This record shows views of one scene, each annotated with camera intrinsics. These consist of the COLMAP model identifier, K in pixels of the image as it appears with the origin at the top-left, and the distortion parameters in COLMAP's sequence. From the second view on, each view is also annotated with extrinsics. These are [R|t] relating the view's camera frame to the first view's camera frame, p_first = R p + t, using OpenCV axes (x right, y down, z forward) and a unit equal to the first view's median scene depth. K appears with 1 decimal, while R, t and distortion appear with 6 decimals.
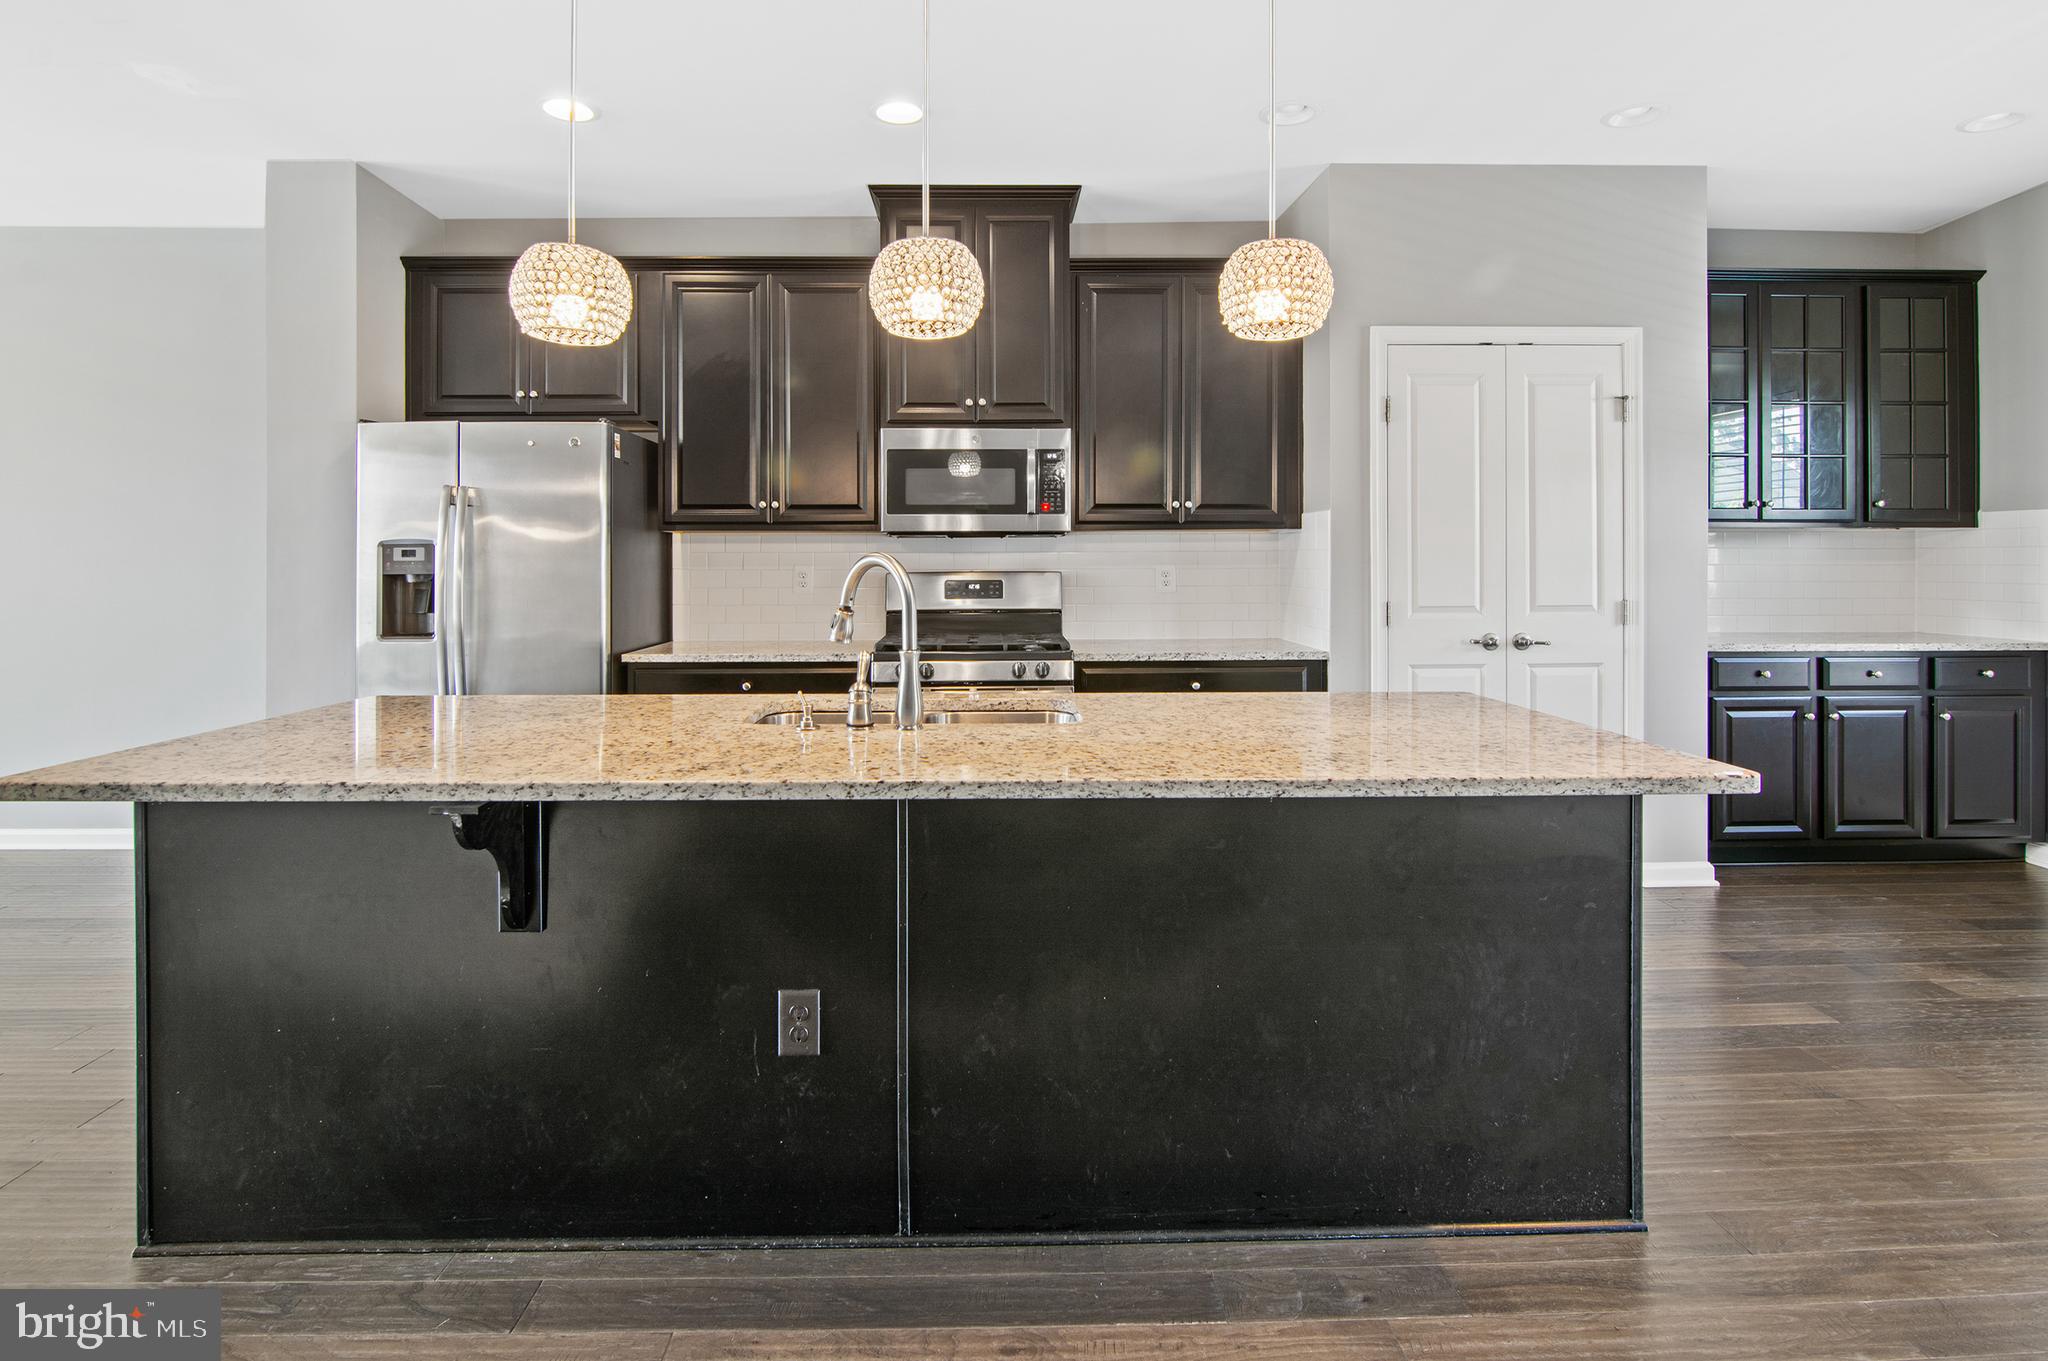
lens RADIAL K [[1044.3, 0, 1018.4], [0, 1044.3, 548.2], [0, 0, 1]] dist [-0.009042, -0.001825]
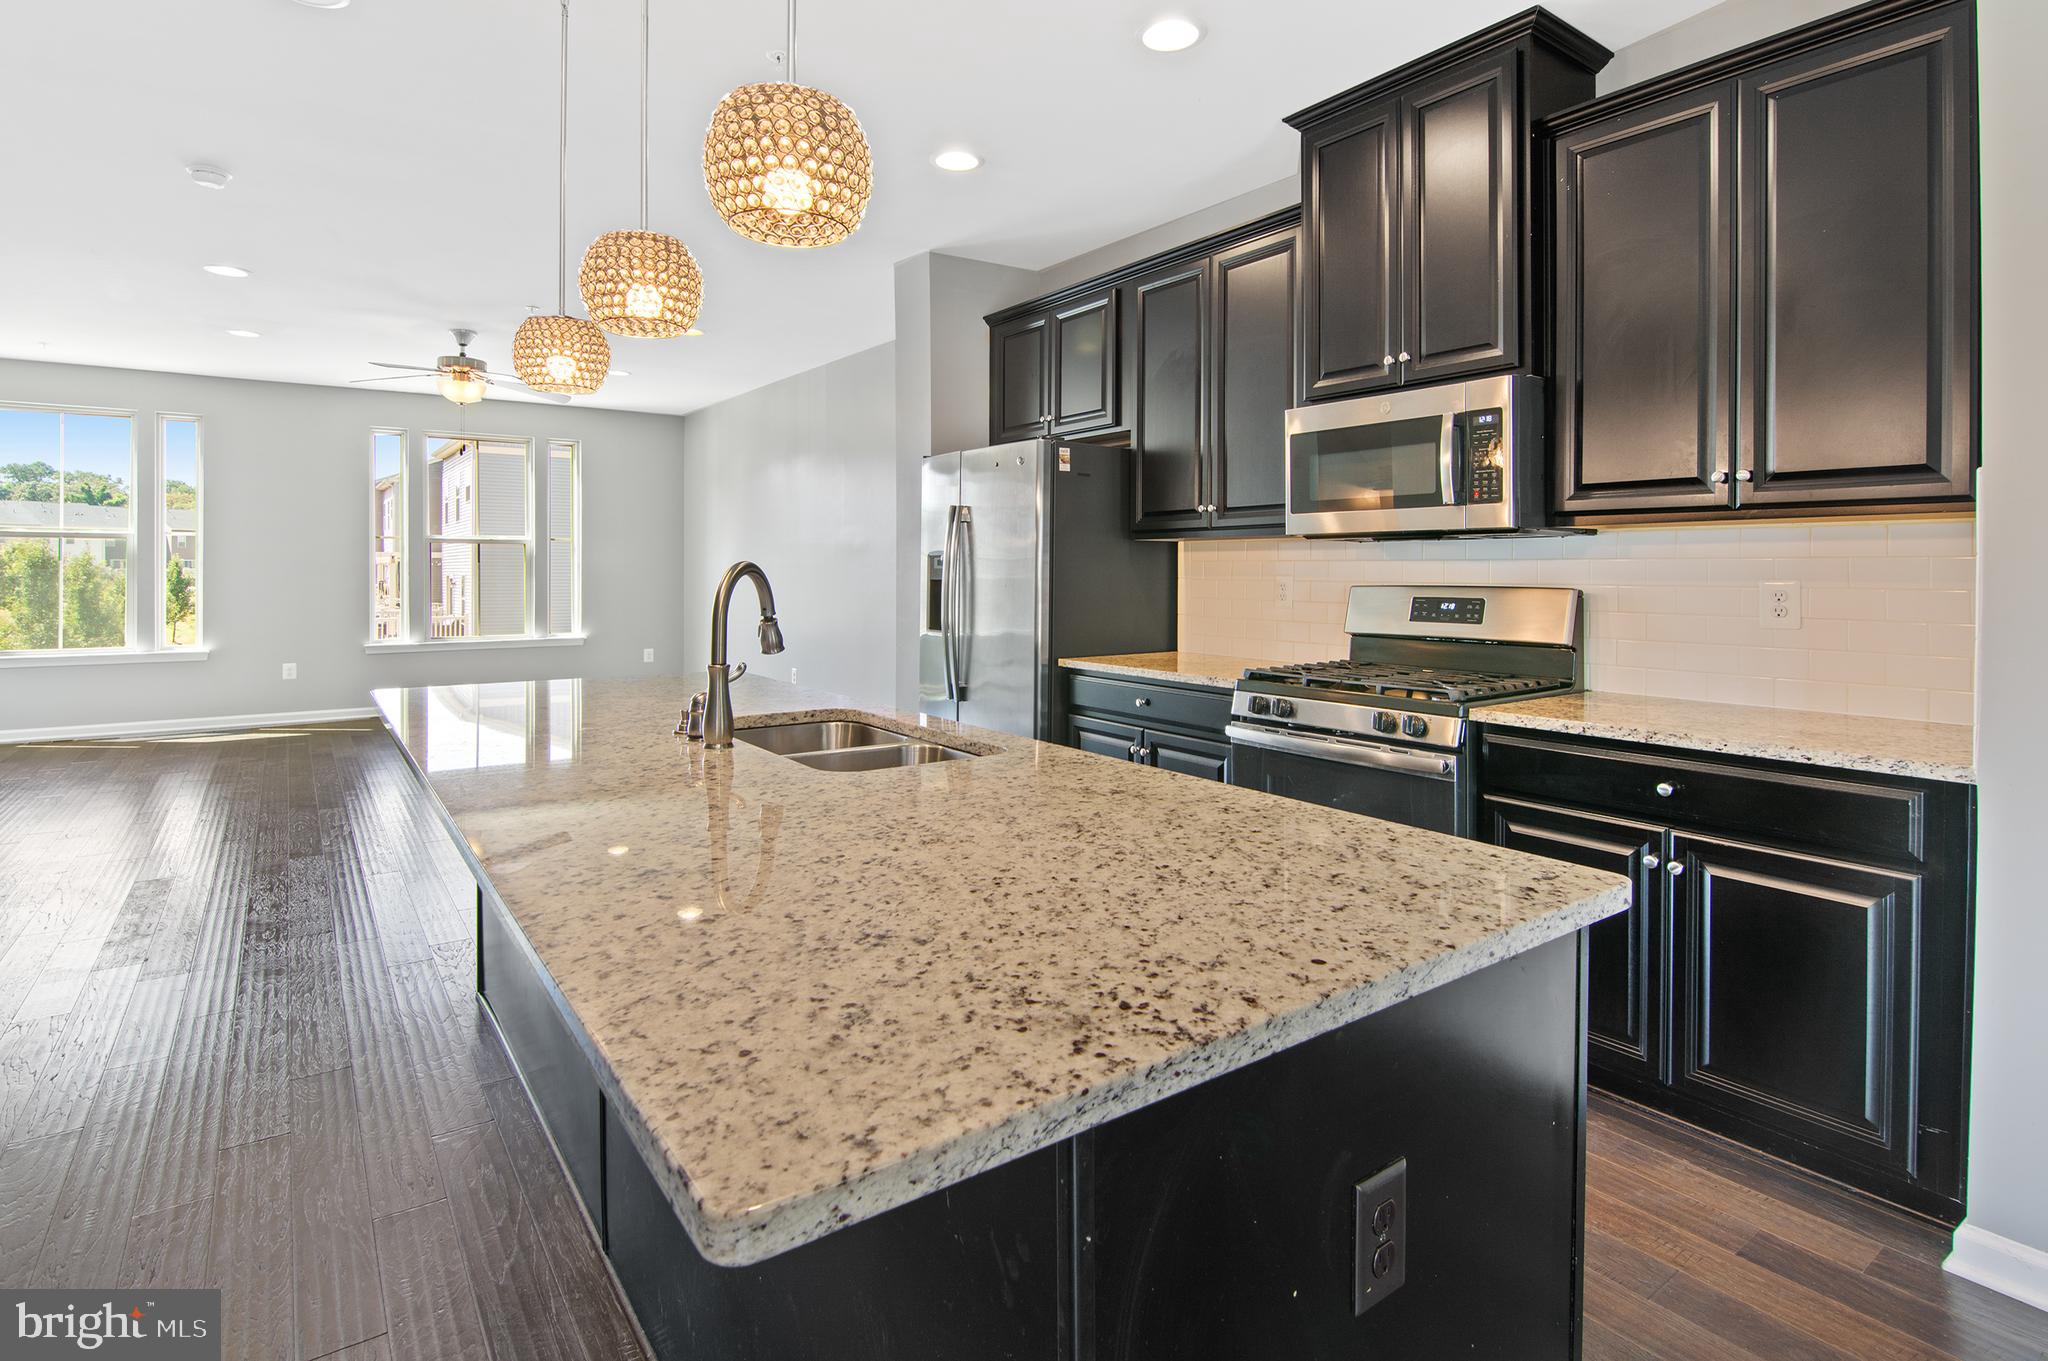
lens RADIAL K [[1031.2, 0, 1009.5], [0, 1031.2, 576.5], [0, 0, 1]] dist [-0.005261, -0.001930]
pose [[0.553102, 0.009988, -0.833054, 0.427163], [0.005815, 0.999857, 0.015849, 0.002445], [0.833093, -0.013611, 0.552965, 0.366650]]
